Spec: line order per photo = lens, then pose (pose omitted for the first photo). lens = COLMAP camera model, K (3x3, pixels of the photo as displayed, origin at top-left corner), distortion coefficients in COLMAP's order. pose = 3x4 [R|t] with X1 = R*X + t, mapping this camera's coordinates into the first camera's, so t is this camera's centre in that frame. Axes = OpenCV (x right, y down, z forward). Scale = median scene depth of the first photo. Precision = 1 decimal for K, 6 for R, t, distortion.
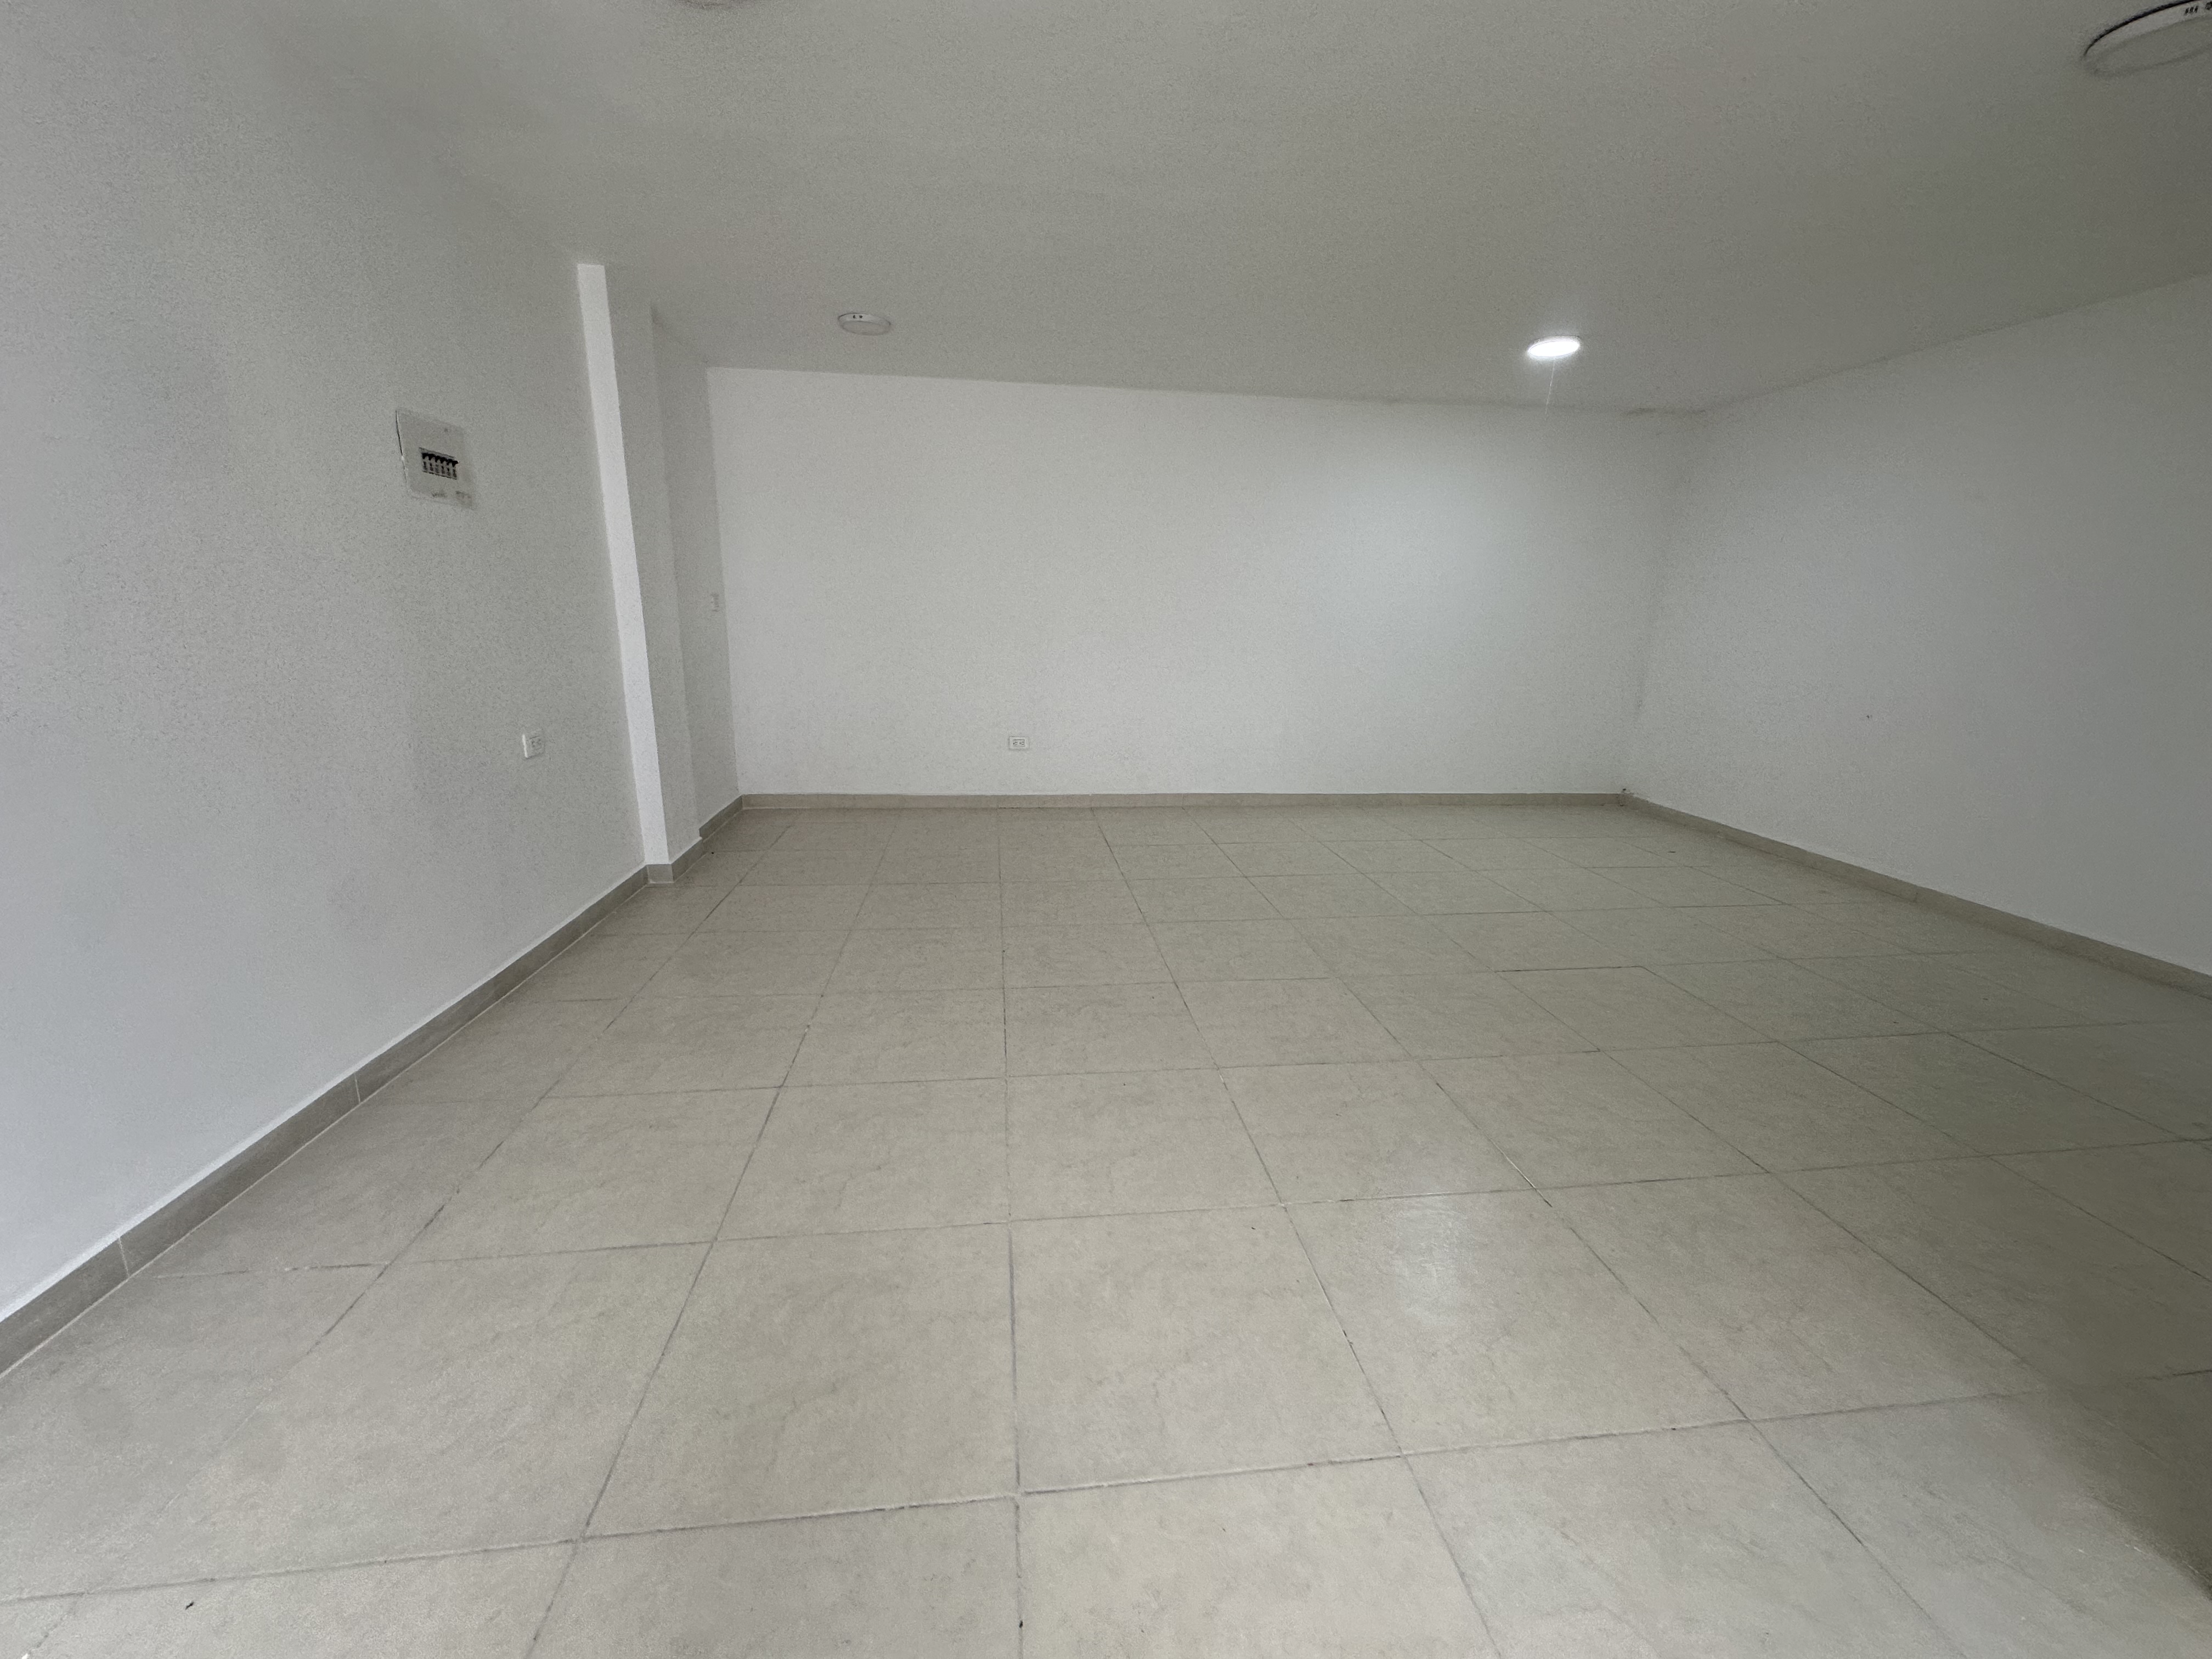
lens RADIAL K [[884.5, 0, 1107.7], [0, 884.5, 828.5], [0, 0, 1]] dist [-0.001812, 0.000200]
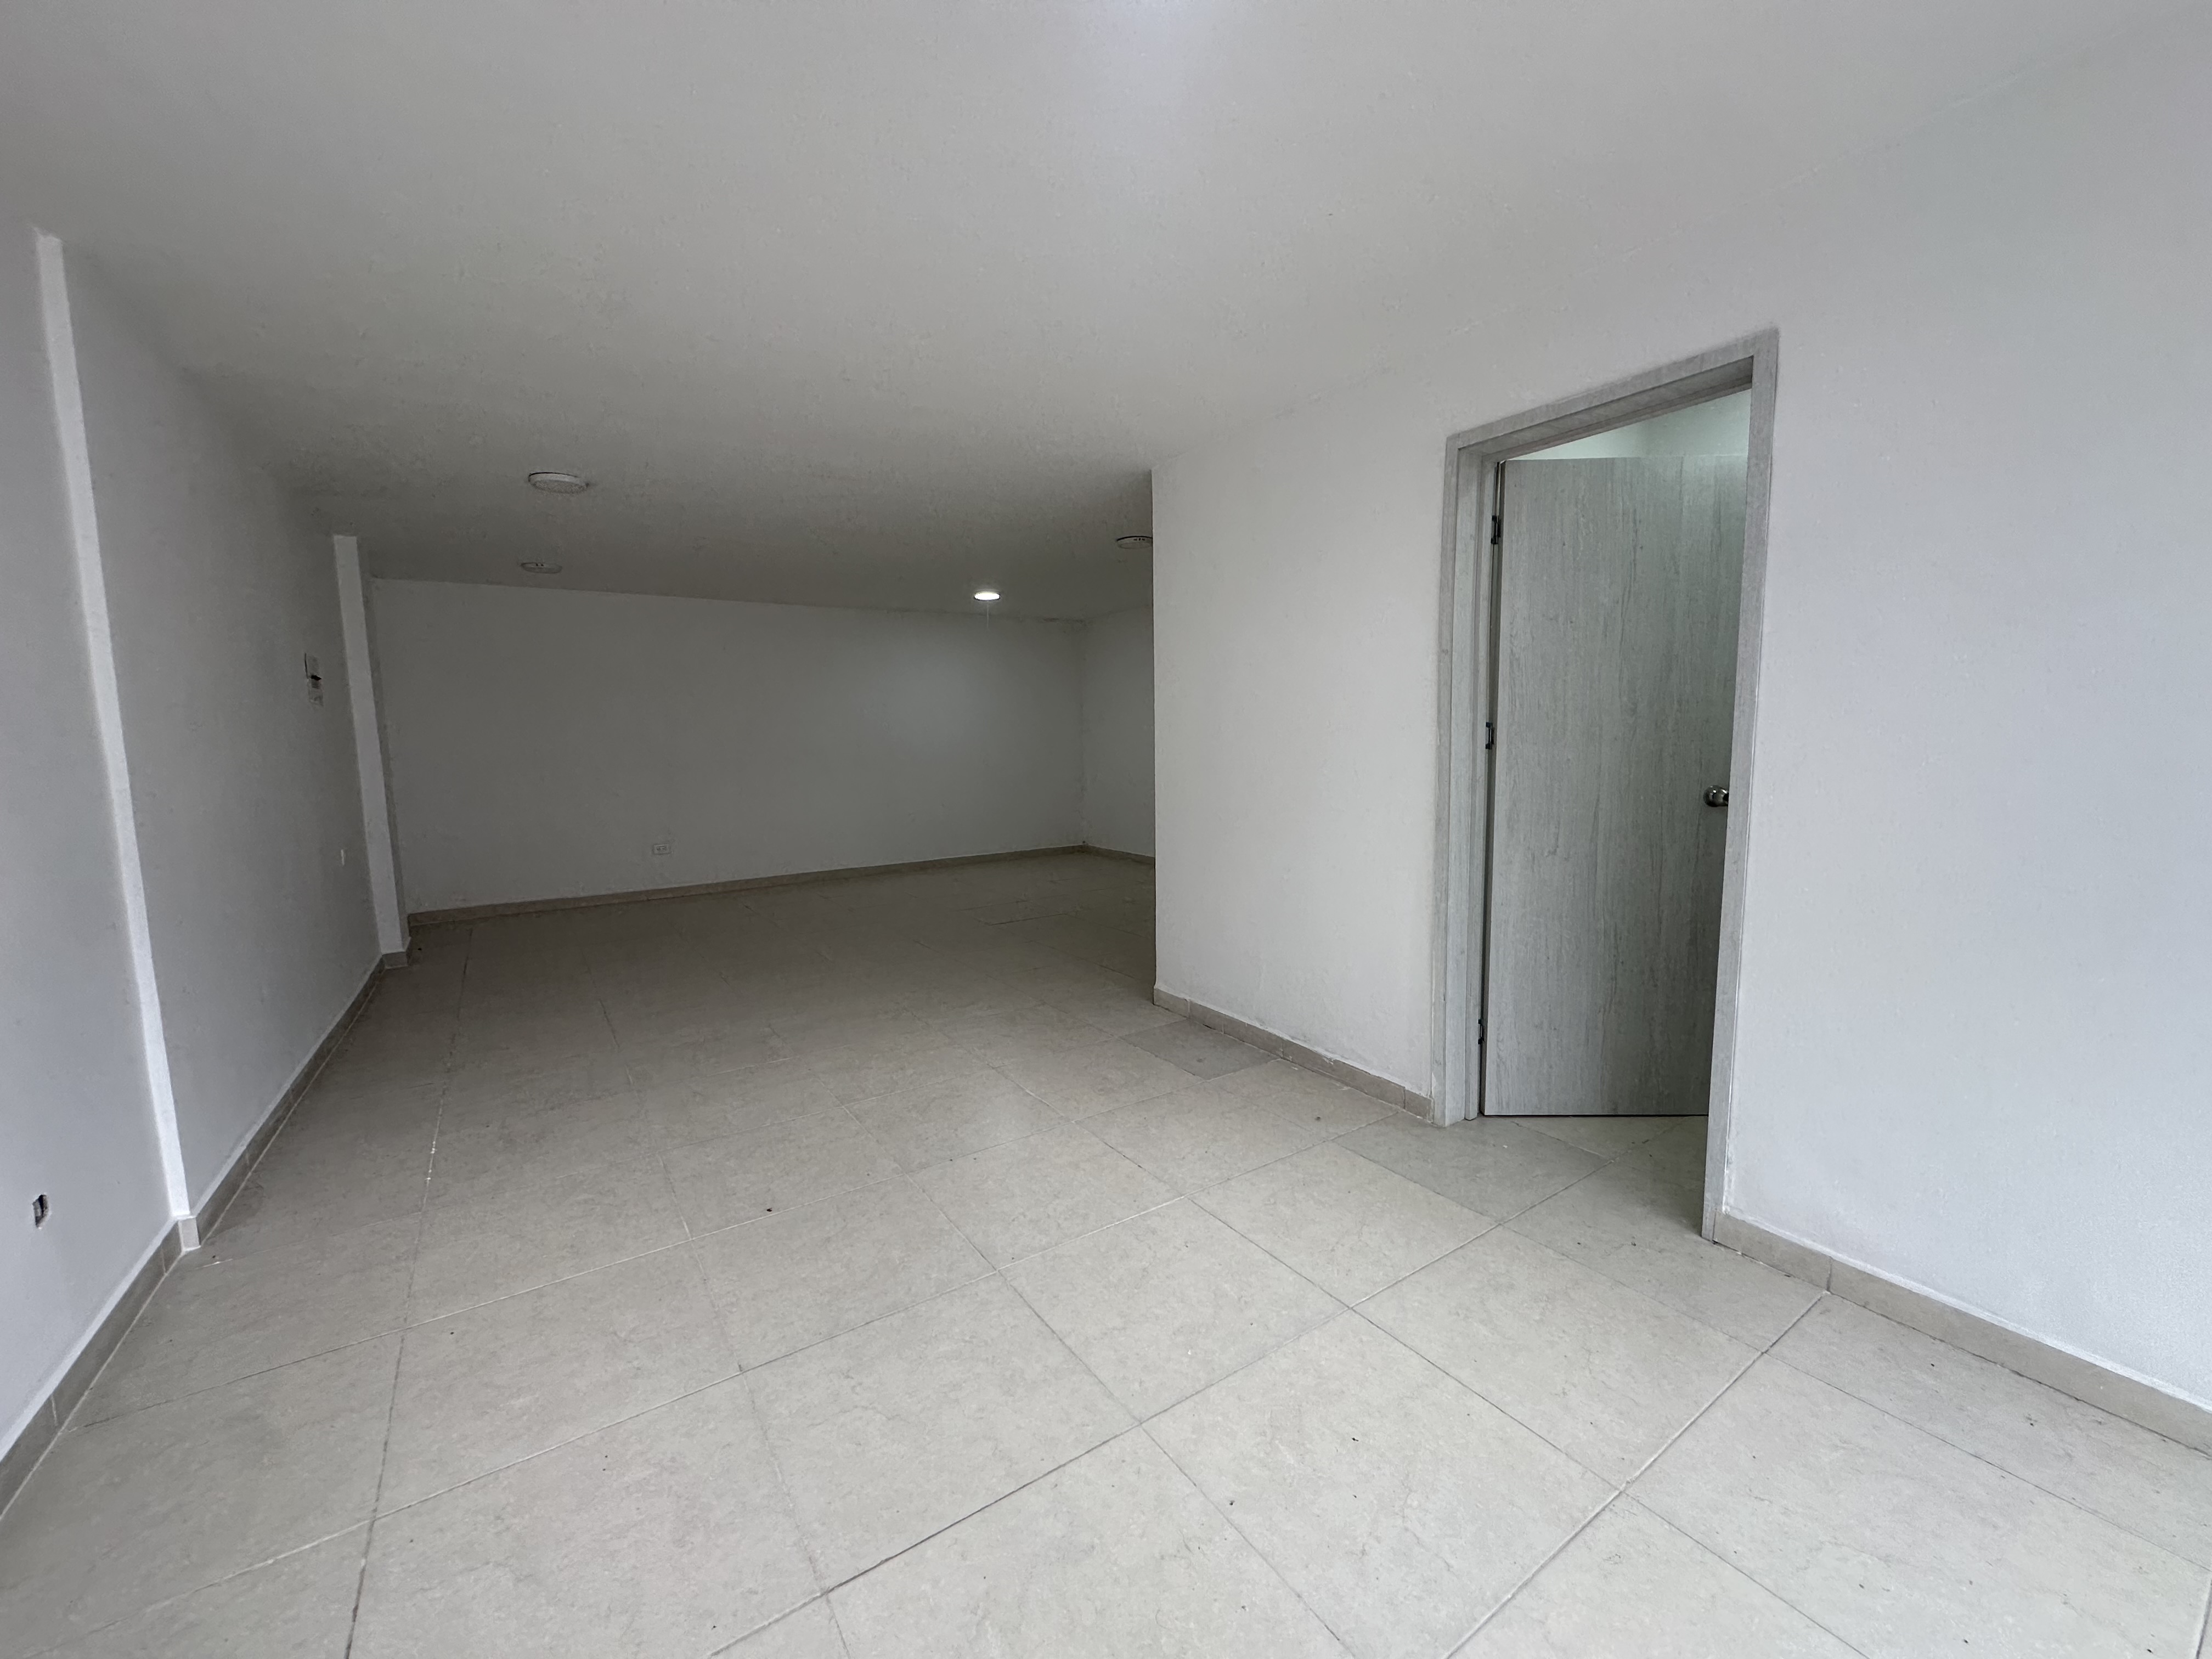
lens RADIAL K [[884.5, 0, 1108.0], [0, 884.5, 827.9], [0, 0, 1]] dist [-0.001812, 0.000200]
pose [[0.888150, -0.088501, 0.450951, -0.139142], [0.149317, 0.983613, -0.101044, 0.150230], [-0.434618, 0.157076, 0.886811, -0.662290]]
